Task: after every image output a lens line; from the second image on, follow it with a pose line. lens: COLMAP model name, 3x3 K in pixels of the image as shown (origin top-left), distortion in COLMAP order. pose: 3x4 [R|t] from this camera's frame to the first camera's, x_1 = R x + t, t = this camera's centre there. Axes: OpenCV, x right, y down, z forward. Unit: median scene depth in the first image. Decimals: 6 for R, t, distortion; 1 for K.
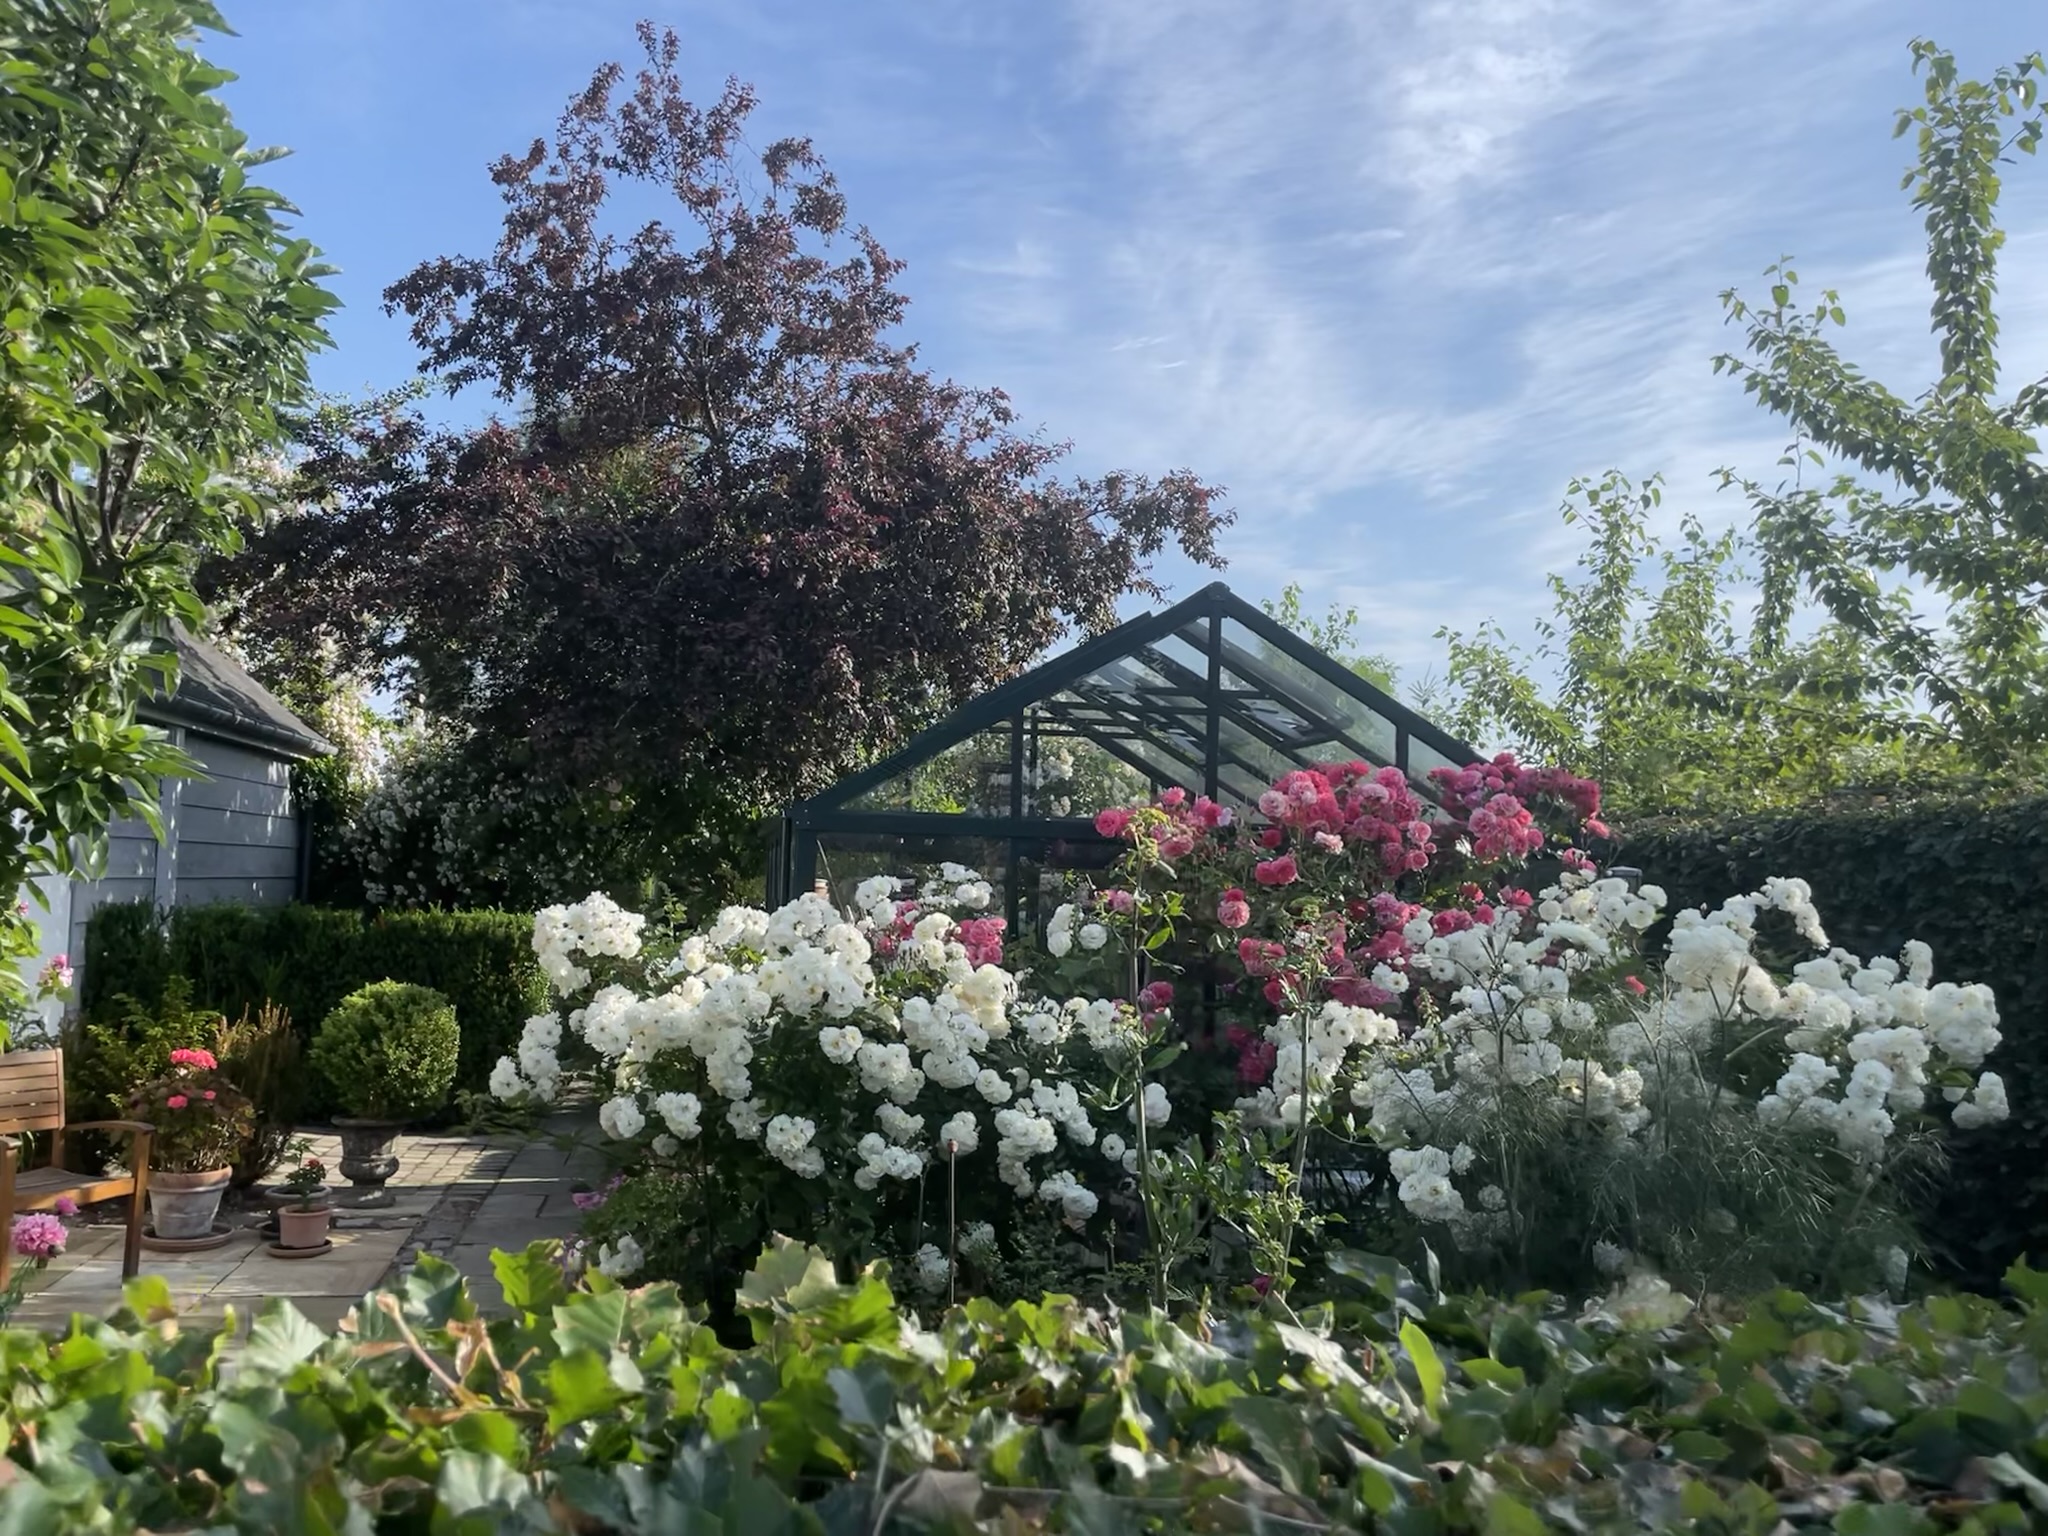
lens RADIAL K [[1583.3, 0, 1024.0], [0, 1583.3, 768.0], [0, 0, 1]] dist [-0.008670, -0.005857]
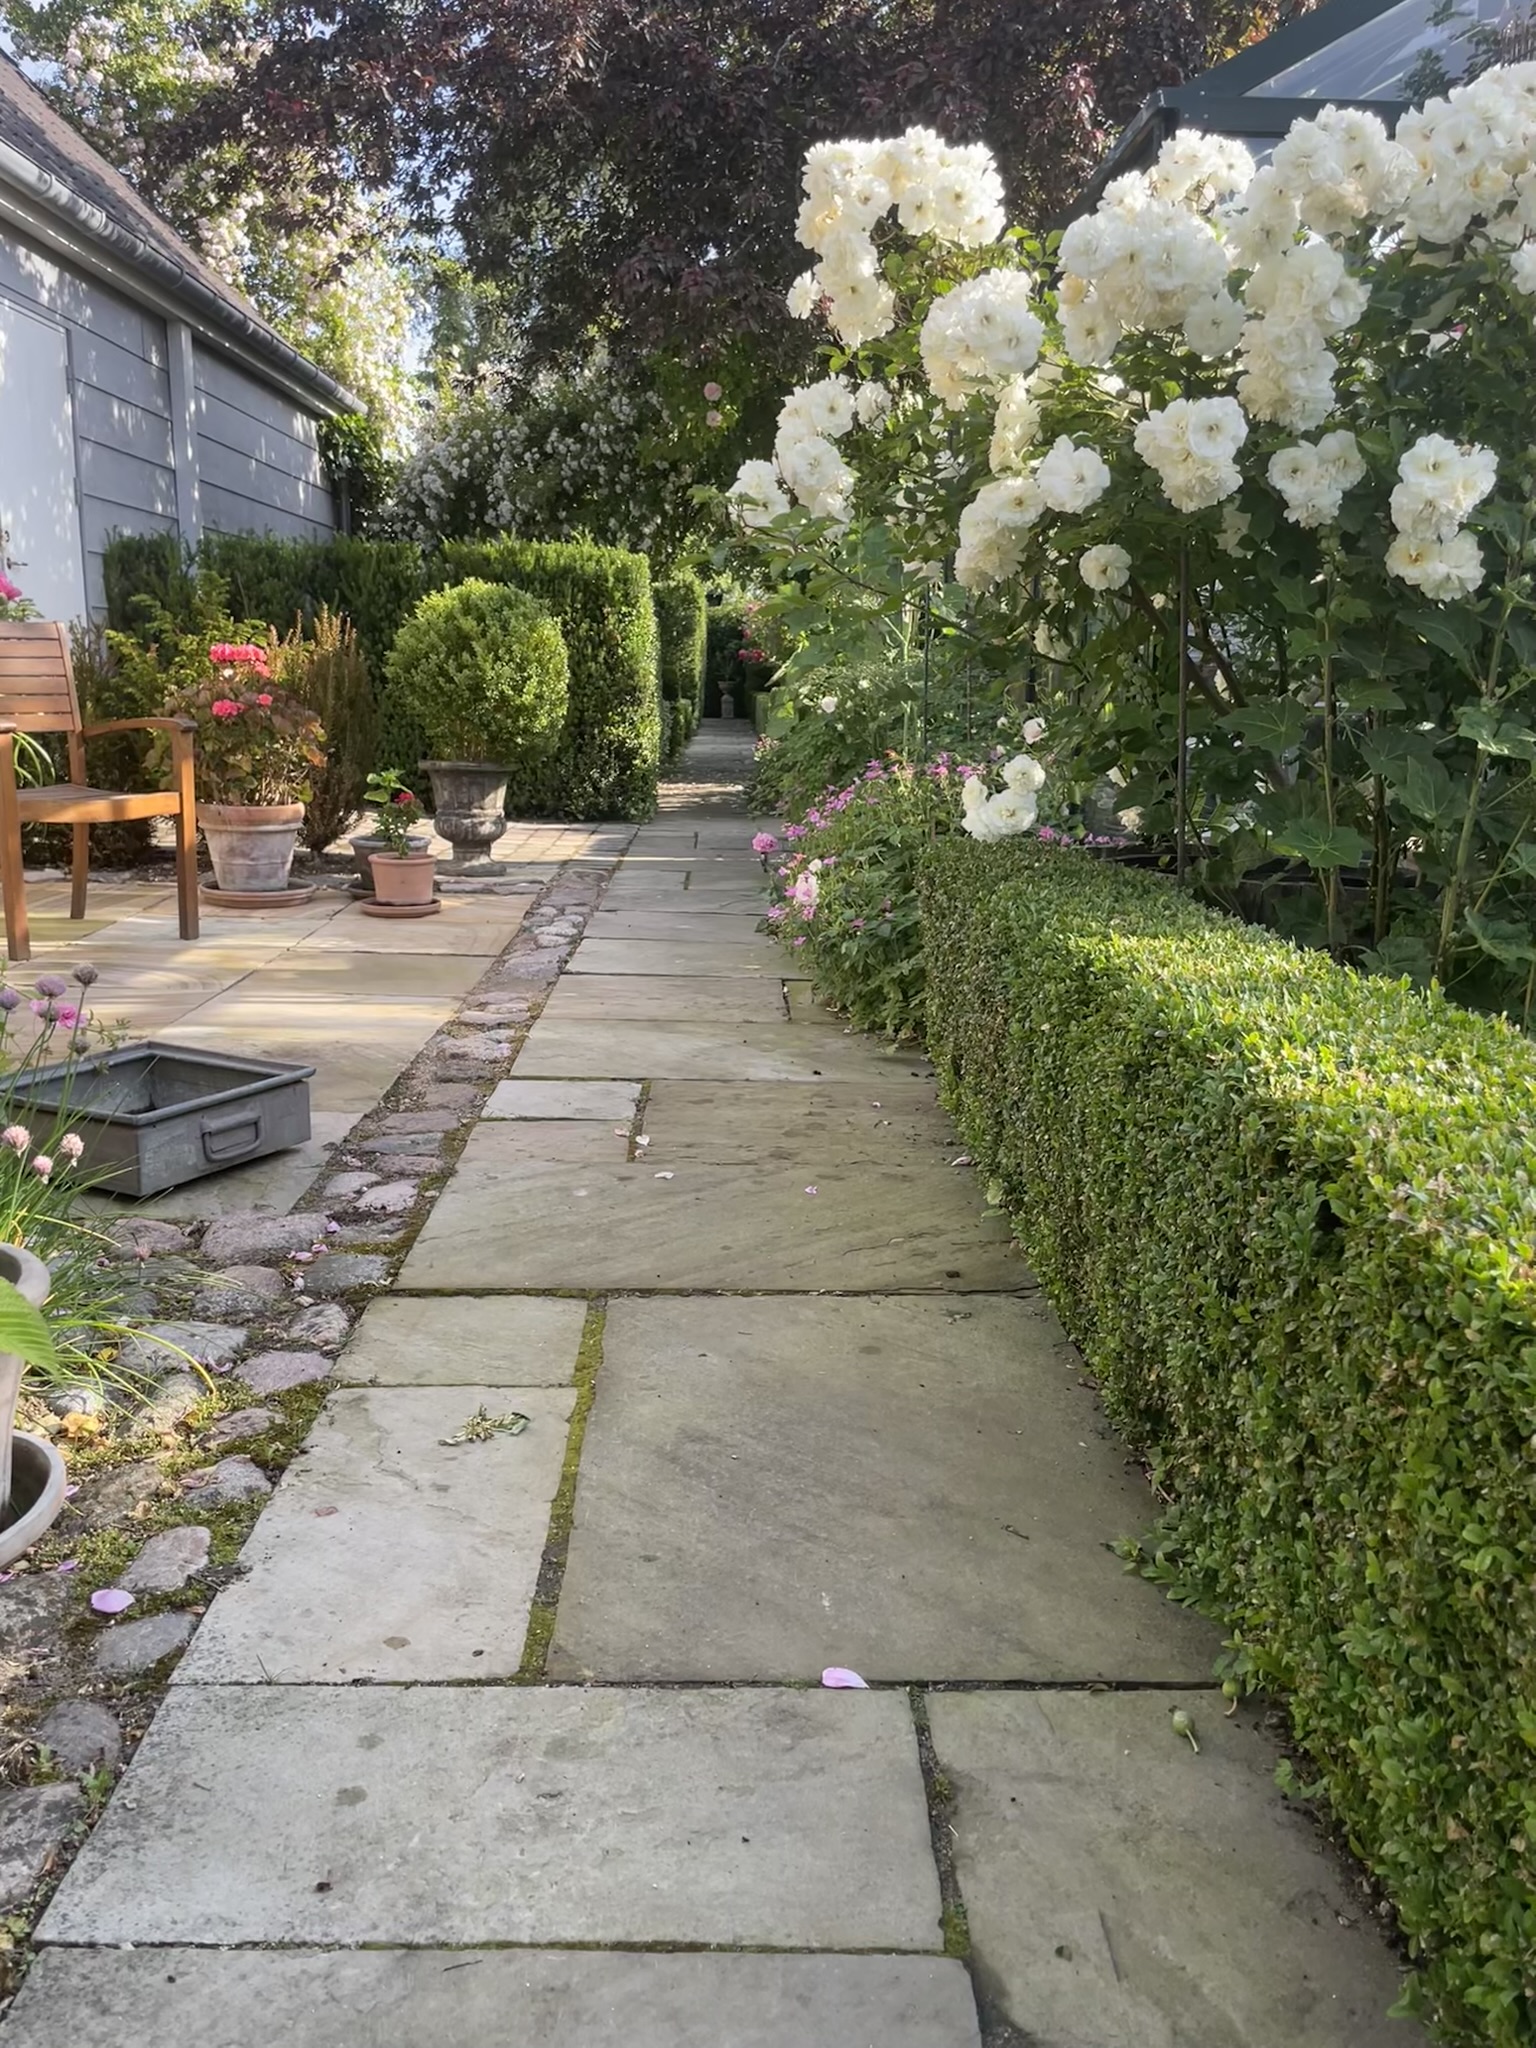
lens RADIAL K [[1567.7, 0, 768.0], [0, 1567.7, 1024.0], [0, 0, 1]] dist [-0.050700, -0.002847]
pose [[0.986599, 0.010707, -0.162812, -0.146687], [0.035651, 0.959588, 0.279140, 0.137665], [0.159221, -0.281204, 0.946347, 0.274964]]
